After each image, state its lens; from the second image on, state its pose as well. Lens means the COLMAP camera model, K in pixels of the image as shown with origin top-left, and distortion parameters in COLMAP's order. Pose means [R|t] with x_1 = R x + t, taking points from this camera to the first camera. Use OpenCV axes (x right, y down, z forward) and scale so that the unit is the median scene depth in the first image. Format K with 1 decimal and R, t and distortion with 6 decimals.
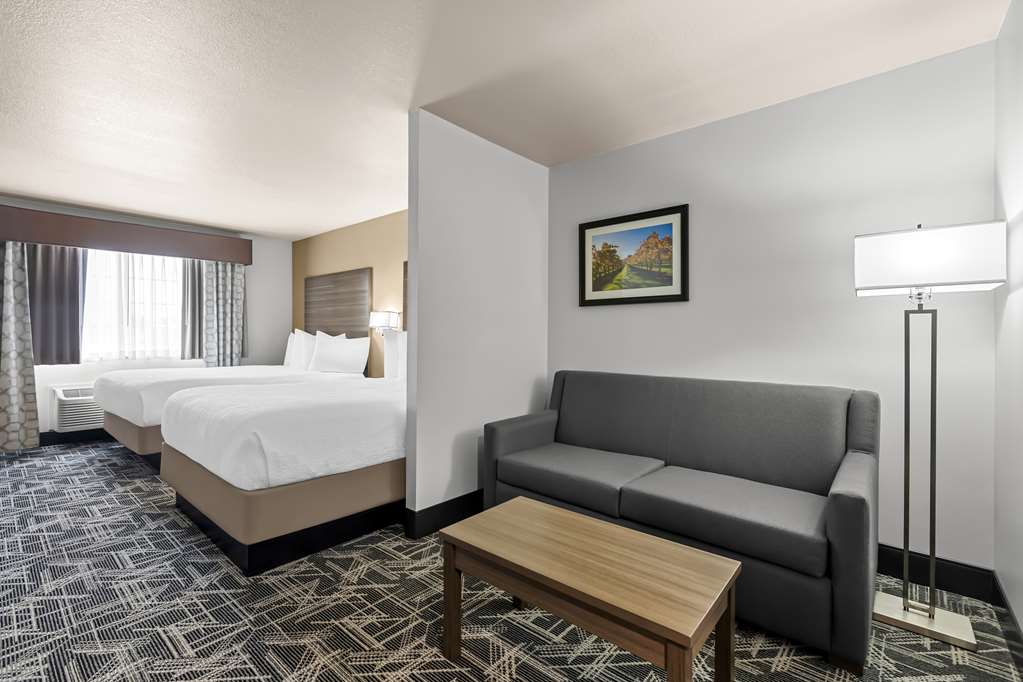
lens RADIAL K [[460.7, 0, 499.3], [0, 460.7, 341.2], [0, 0, 1]] dist [0.003262, 0.000697]
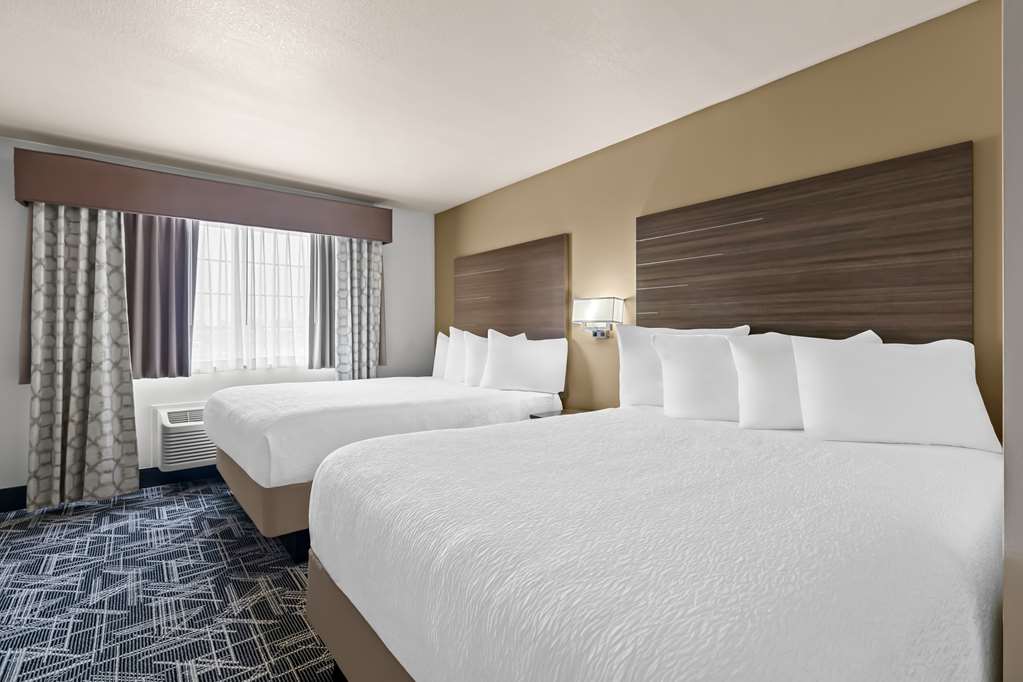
lens RADIAL K [[460.7, 0, 496.7], [0, 460.7, 334.0], [0, 0, 1]] dist [0.003262, 0.000697]
pose [[0.984761, -0.005772, -0.173816, -0.286842], [0.004005, 0.999937, -0.010515, -0.009255], [0.173866, 0.009658, 0.984722, 0.349955]]
